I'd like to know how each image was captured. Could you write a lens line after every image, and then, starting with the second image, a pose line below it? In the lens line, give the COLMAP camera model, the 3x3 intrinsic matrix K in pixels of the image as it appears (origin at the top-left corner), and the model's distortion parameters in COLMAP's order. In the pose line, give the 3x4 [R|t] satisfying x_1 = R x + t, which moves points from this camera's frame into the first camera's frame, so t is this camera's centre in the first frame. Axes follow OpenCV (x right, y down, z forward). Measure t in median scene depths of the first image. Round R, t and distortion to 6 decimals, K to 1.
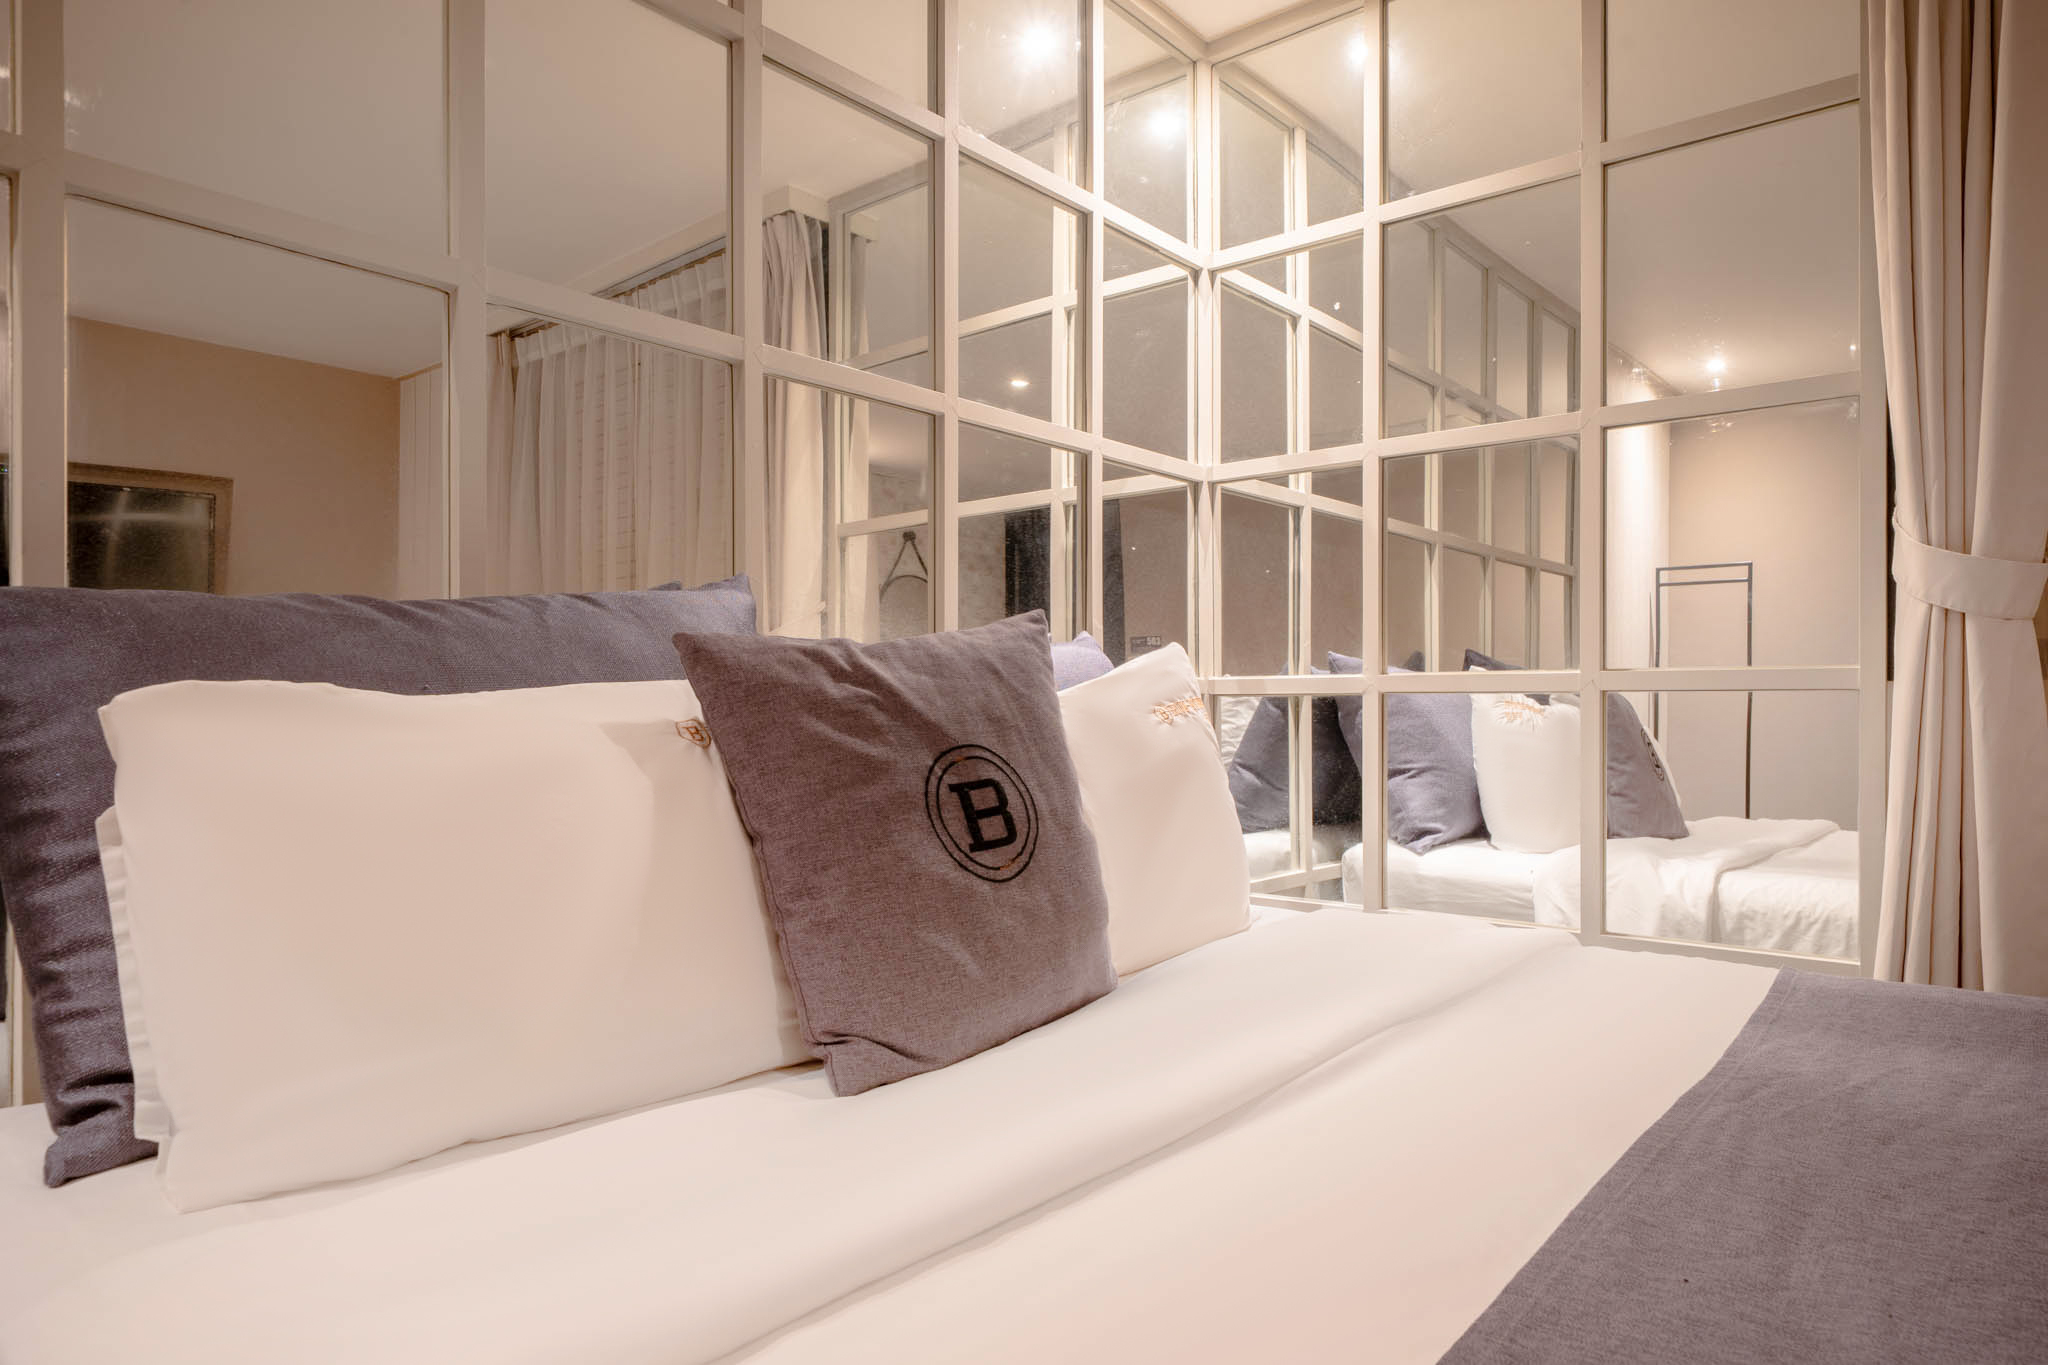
lens RADIAL K [[1241.4, 0, 1021.4], [0, 1241.4, 688.9], [0, 0, 1]] dist [0.001512, 0.000898]
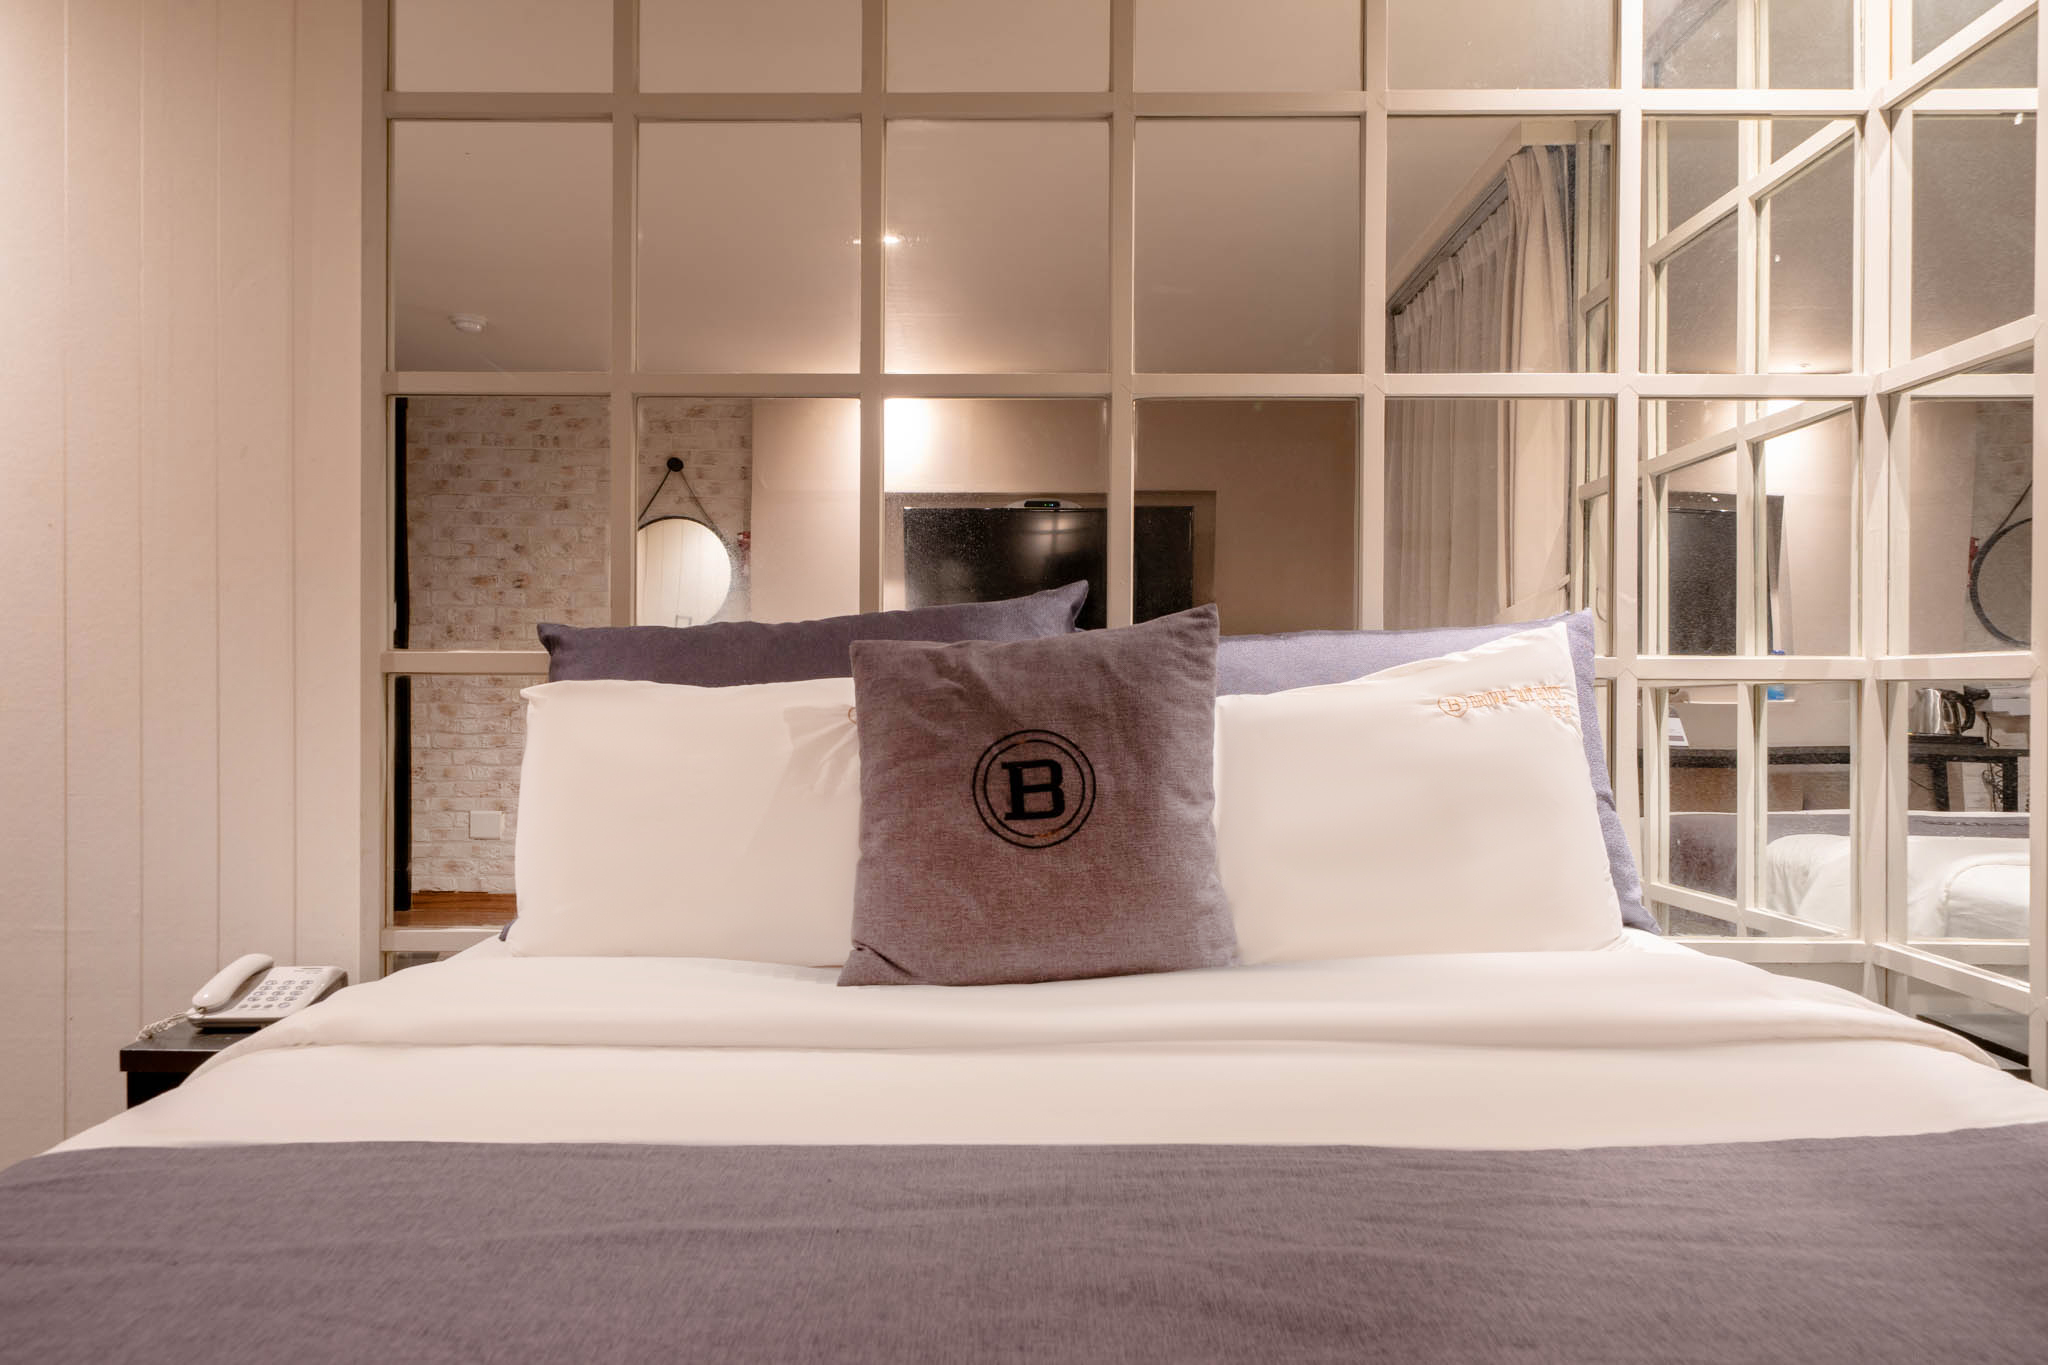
lens RADIAL K [[1355.0, 0, 1019.5], [0, 1355.0, 679.1], [0, 0, 1]] dist [0.006956, -0.002106]
pose [[0.650255, -0.002205, -0.759713, 0.920249], [0.008704, 0.999952, 0.004547, -0.008792], [0.759666, -0.009569, 0.650243, 0.160836]]
